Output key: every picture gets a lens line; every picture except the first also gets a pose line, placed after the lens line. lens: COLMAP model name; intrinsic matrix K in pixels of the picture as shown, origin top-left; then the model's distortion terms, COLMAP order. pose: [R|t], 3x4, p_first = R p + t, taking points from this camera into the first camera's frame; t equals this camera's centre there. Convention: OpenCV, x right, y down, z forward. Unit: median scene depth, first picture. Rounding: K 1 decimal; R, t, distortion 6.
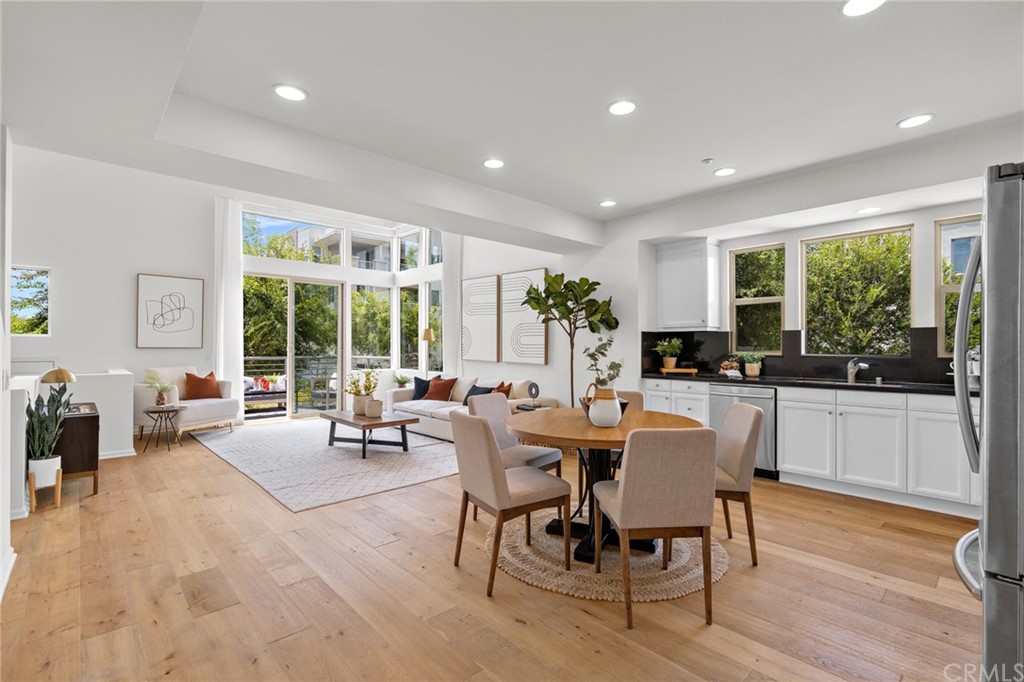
lens RADIAL K [[462.0, 0, 505.6], [0, 462.0, 344.4], [0, 0, 1]] dist [-0.015875, 0.000245]
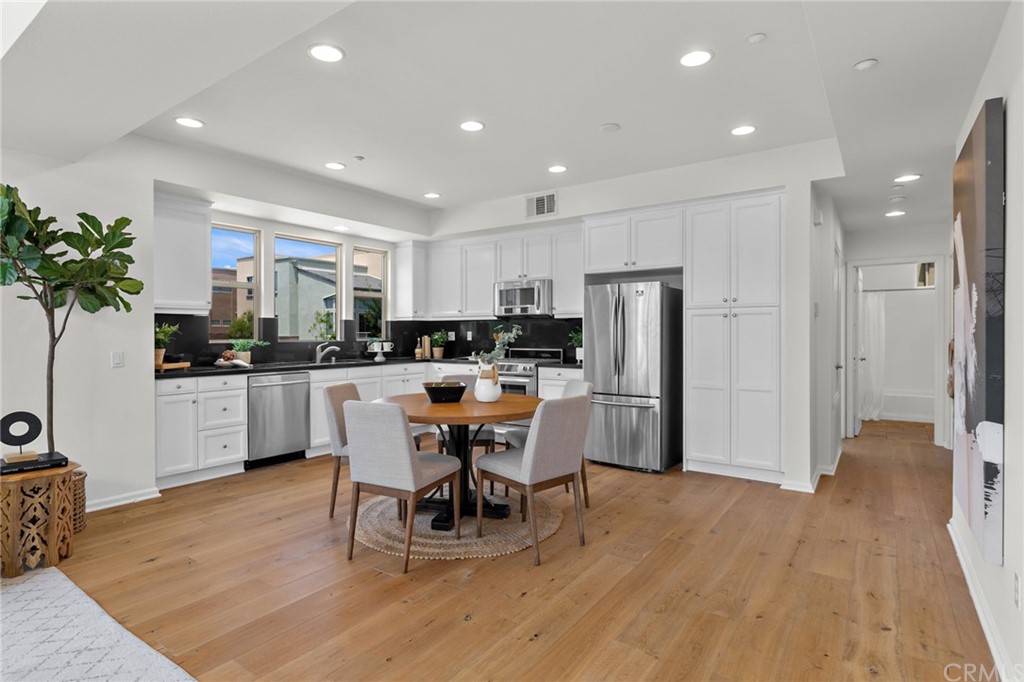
lens RADIAL K [[517.2, 0, 512.6], [0, 517.2, 338.1], [0, 0, 1]] dist [-0.002722, -0.001157]
pose [[-0.215974, -0.012309, 0.976321, -0.583518], [-0.004616, 0.999922, 0.011586, -0.000982], [-0.976388, -0.002005, -0.216014, 0.663556]]
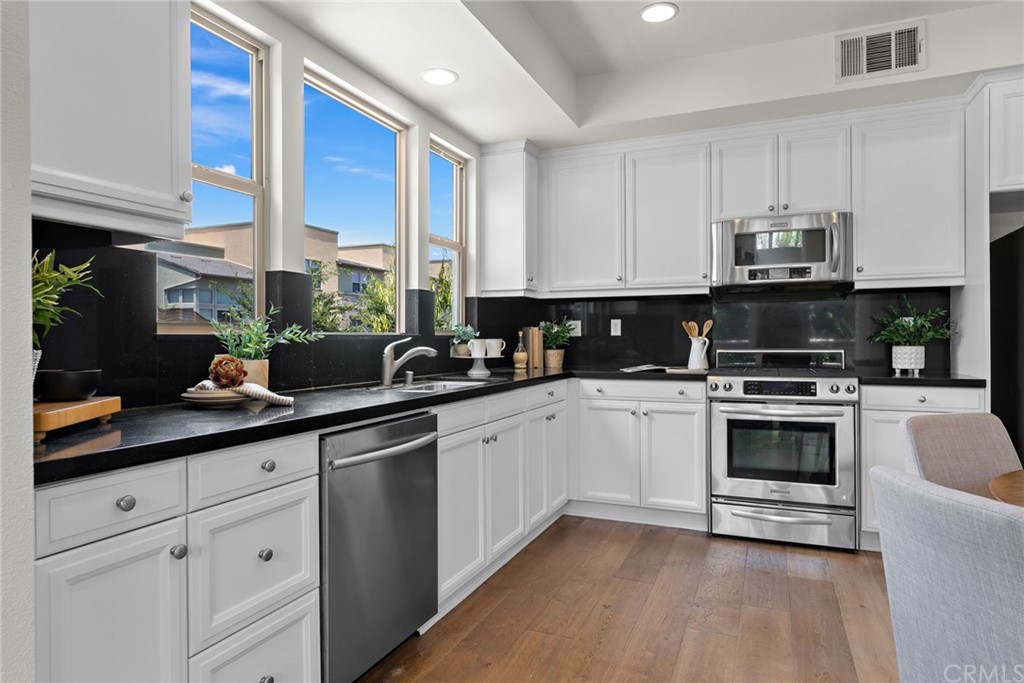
lens RADIAL K [[600.7, 0, 516.5], [0, 600.7, 341.5], [0, 0, 1]] dist [-0.001371, 0.000774]
pose [[-0.411249, -0.007215, 0.911495, 0.056403], [-0.002109, 0.999974, 0.006963, 0.023869], [-0.911521, 0.000941, -0.411253, 0.960732]]
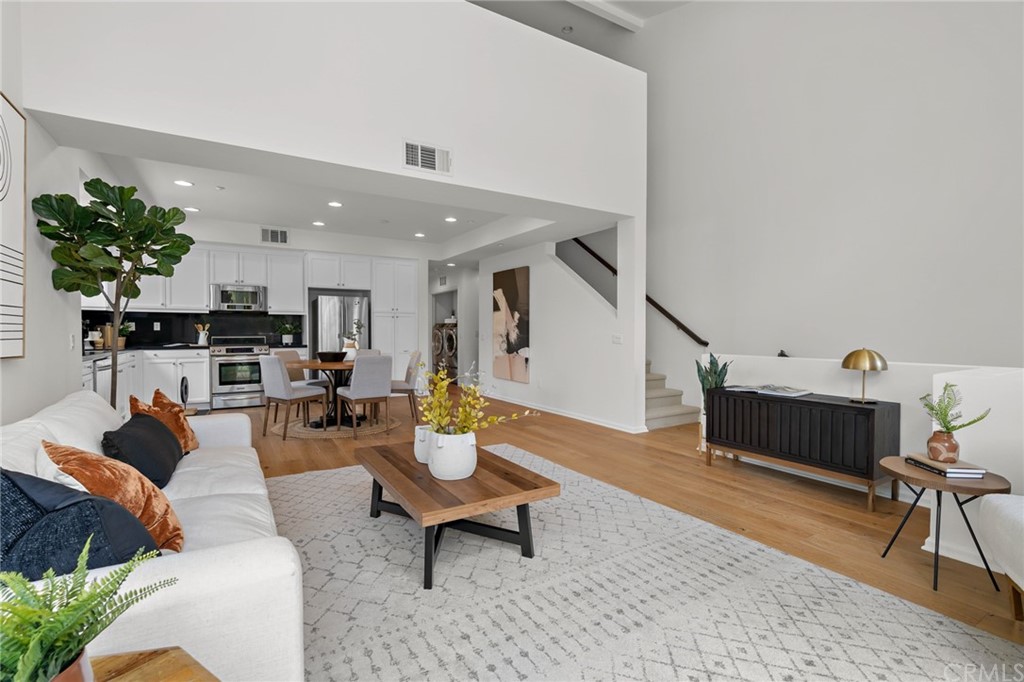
lens RADIAL K [[462.0, 0, 509.0], [0, 462.0, 341.0], [0, 0, 1]] dist [-0.015875, 0.000245]
pose [[-0.979432, -0.009209, 0.201566, -0.512648], [-0.006604, 0.999886, 0.013596, 0.027420], [-0.201668, 0.011985, -0.979381, 1.594410]]
